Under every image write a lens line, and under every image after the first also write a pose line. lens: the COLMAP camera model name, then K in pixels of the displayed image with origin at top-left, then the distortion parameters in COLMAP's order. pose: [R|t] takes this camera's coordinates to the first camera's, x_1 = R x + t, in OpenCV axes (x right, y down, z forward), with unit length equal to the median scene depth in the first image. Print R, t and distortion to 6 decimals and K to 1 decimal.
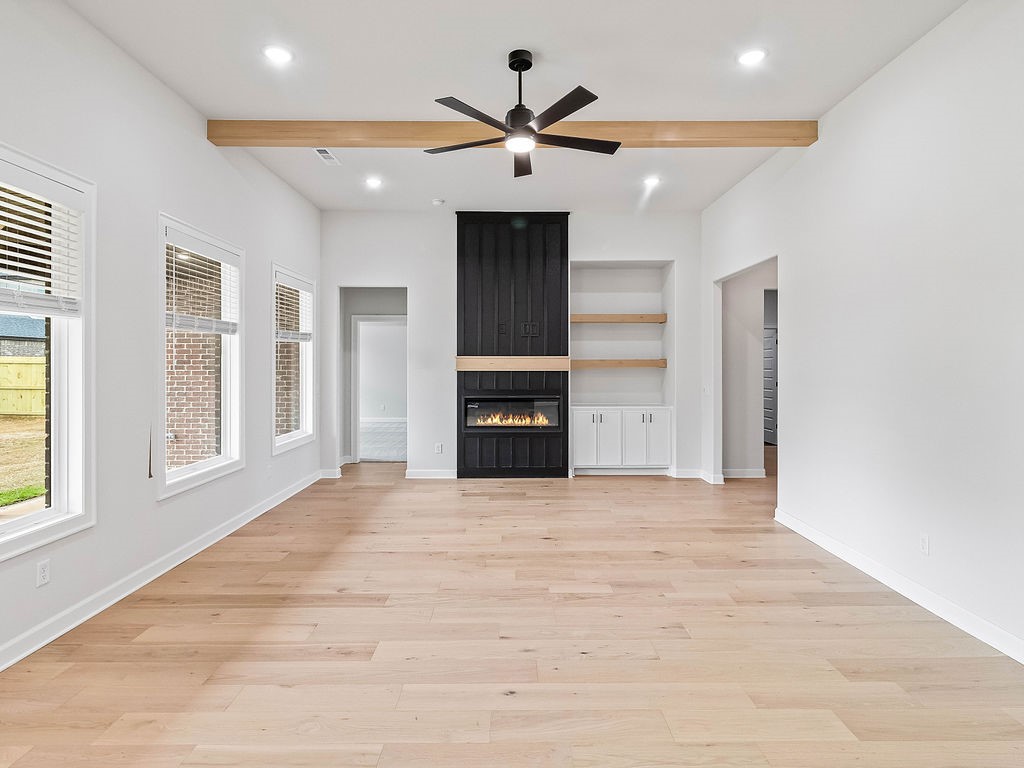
lens RADIAL K [[536.7, 0, 516.6], [0, 536.7, 361.1], [0, 0, 1]] dist [0.001024, -0.000594]
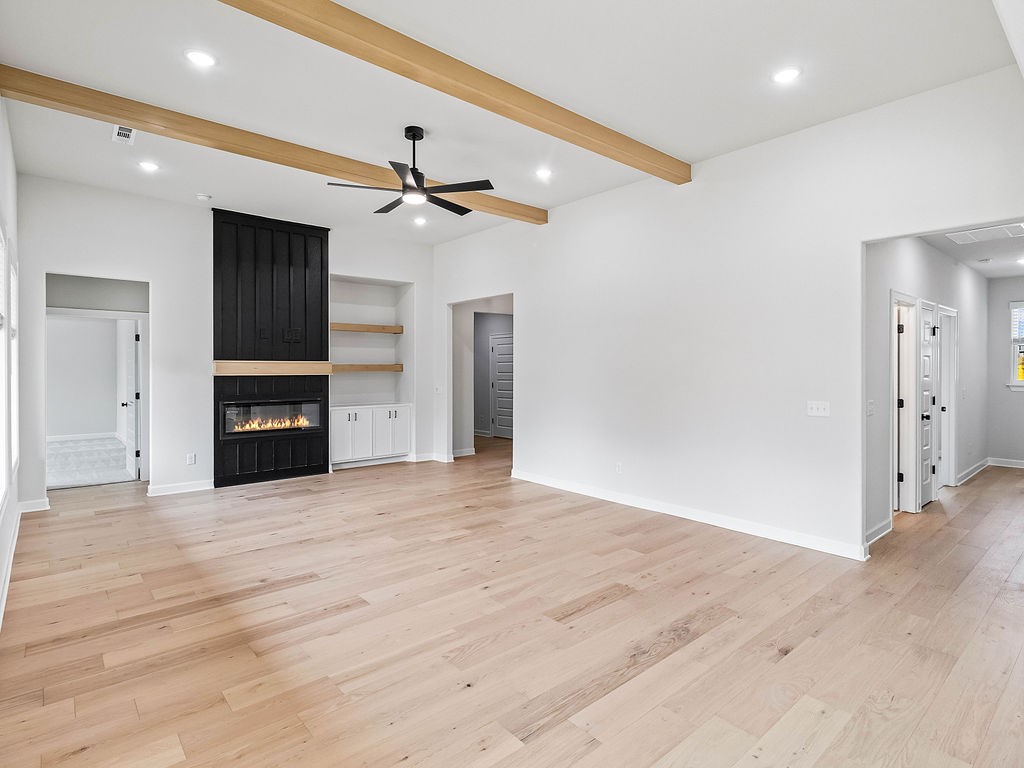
lens RADIAL K [[530.9, 0, 513.8], [0, 530.9, 371.2], [0, 0, 1]] dist [0.001402, -0.000056]
pose [[0.764193, -0.003160, 0.644980, -0.313219], [-0.005090, 0.999927, 0.010931, -0.002881], [-0.644967, -0.011636, 0.764122, -0.064050]]
